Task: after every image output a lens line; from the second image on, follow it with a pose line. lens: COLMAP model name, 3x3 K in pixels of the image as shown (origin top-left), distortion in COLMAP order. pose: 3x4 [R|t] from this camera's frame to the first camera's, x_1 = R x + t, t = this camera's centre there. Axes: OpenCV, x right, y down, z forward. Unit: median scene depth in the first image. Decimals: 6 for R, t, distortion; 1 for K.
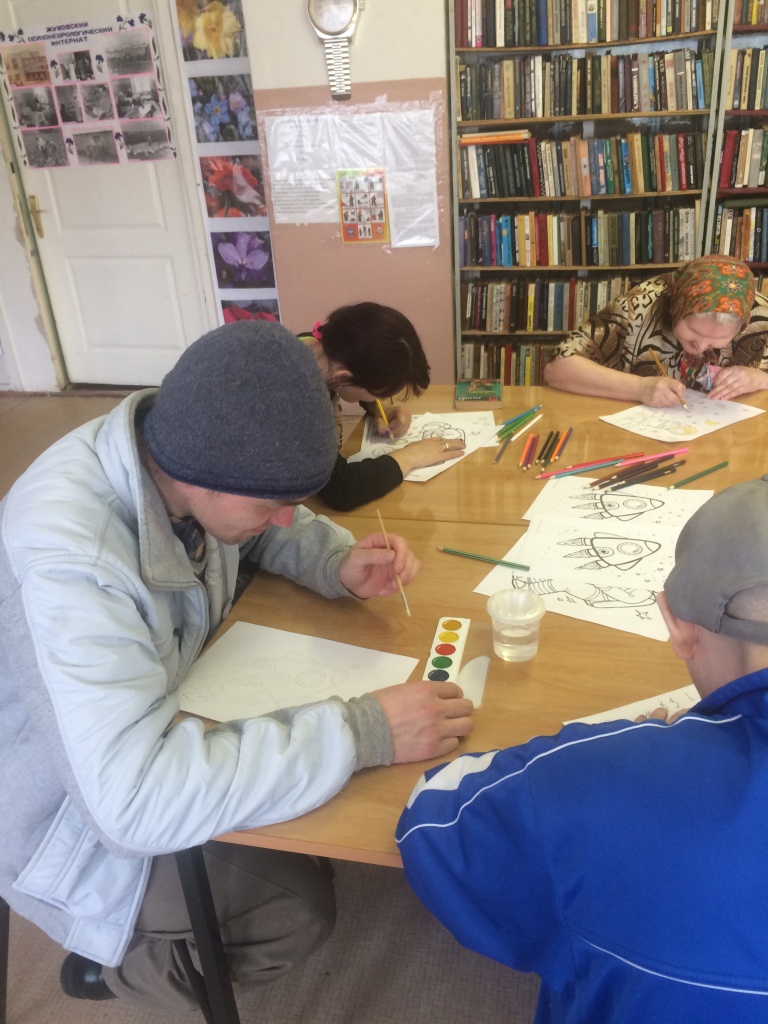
lens RADIAL K [[877.8, 0, 387.3], [0, 877.8, 509.2], [0, 0, 1]] dist [0.062734, -0.073714]
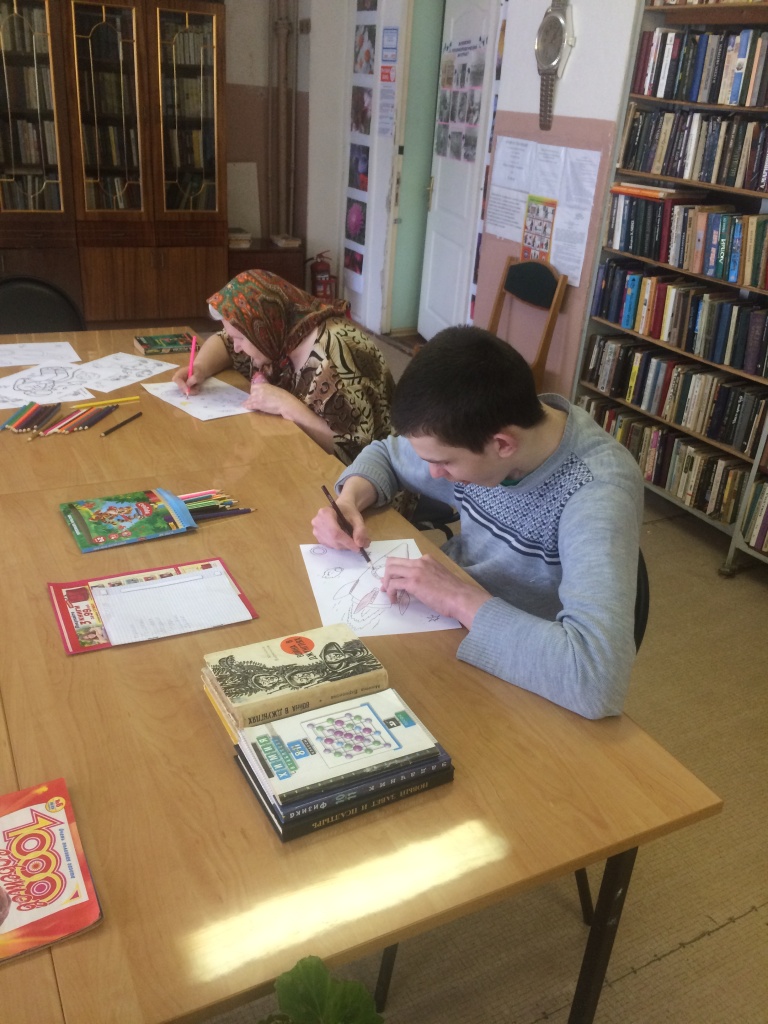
lens RADIAL K [[877.8, 0, 398.9], [0, 877.8, 532.8], [0, 0, 1]] dist [0.062734, -0.073714]
pose [[0.632478, 0.440937, -0.636826, 0.684030], [-0.444099, 0.880035, 0.168268, -0.133869], [0.634624, 0.176388, 0.752422, 0.174334]]
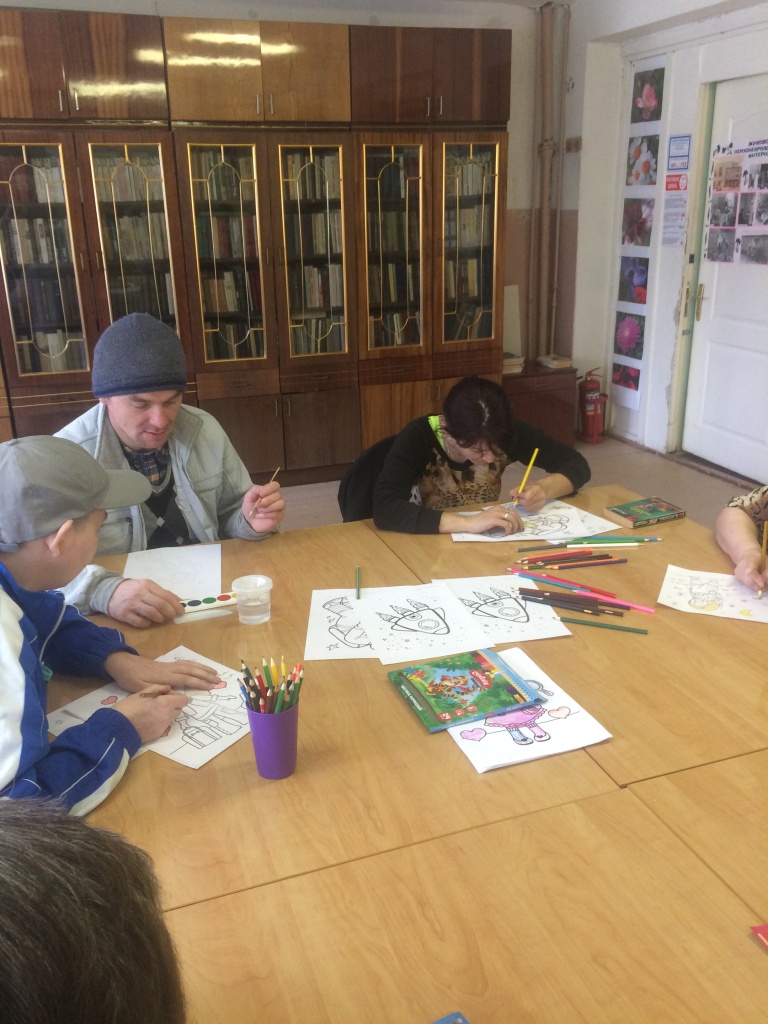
lens RADIAL K [[877.8, 0, 391.9], [0, 877.8, 516.7], [0, 0, 1]] dist [0.062734, -0.073714]
pose [[0.537826, 0.337019, -0.772762, 0.437094], [-0.393455, 0.911014, 0.123478, -0.082388], [0.745611, 0.237638, 0.622569, 0.091522]]
